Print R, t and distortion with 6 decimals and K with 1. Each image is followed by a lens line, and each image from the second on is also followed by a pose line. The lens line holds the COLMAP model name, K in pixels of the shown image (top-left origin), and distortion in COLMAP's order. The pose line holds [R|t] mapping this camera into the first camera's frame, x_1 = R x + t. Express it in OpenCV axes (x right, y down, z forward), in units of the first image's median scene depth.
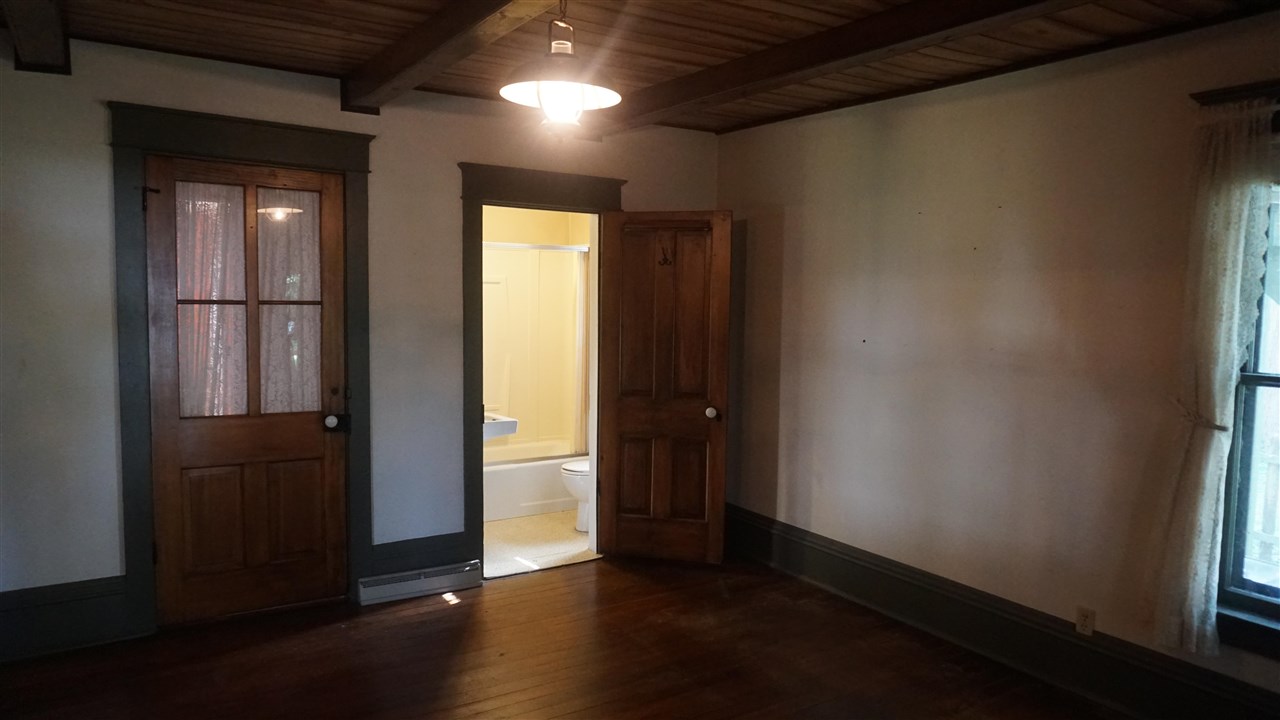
lens RADIAL K [[869.7, 0, 639.1], [0, 869.7, 358.3], [0, 0, 1]] dist [-0.003490, -0.000555]
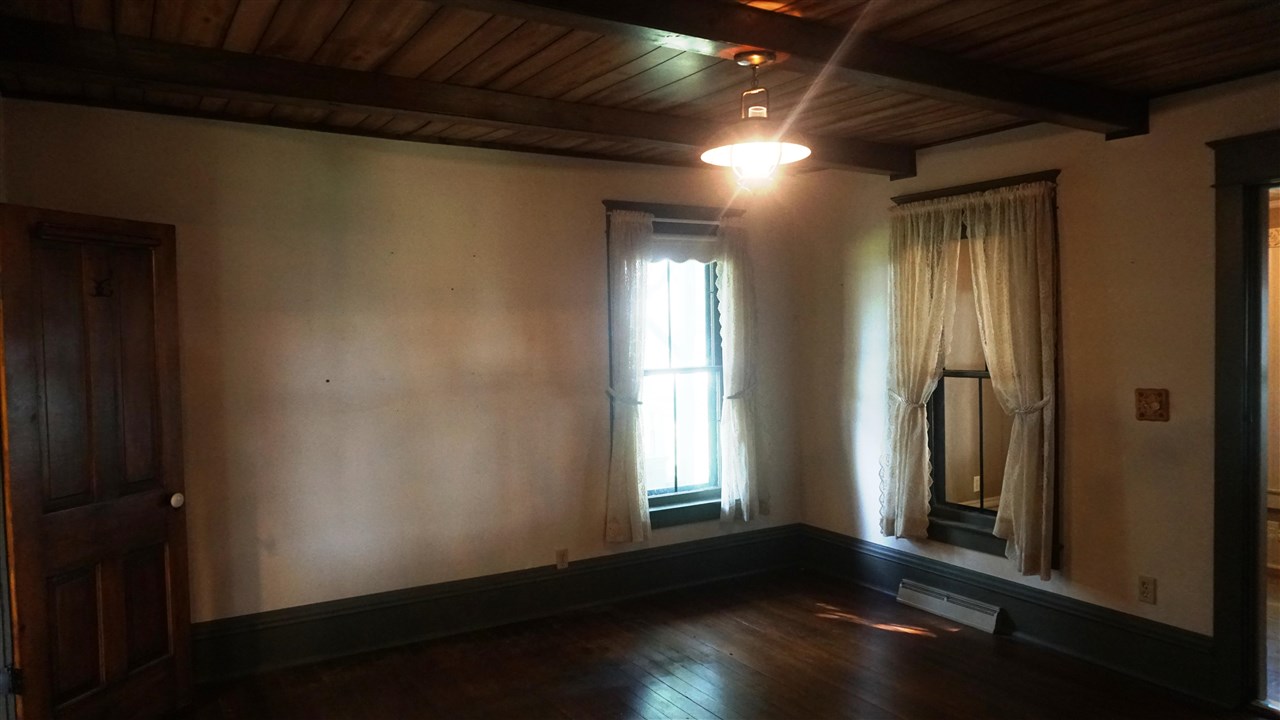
lens RADIAL K [[869.7, 0, 639.4], [0, 869.7, 361.9], [0, 0, 1]] dist [-0.003490, -0.000555]
pose [[0.024966, -0.062436, 0.997737, -0.723381], [0.084605, 0.994599, 0.060123, -0.073079], [-0.996102, 0.082913, 0.030114, 0.679305]]
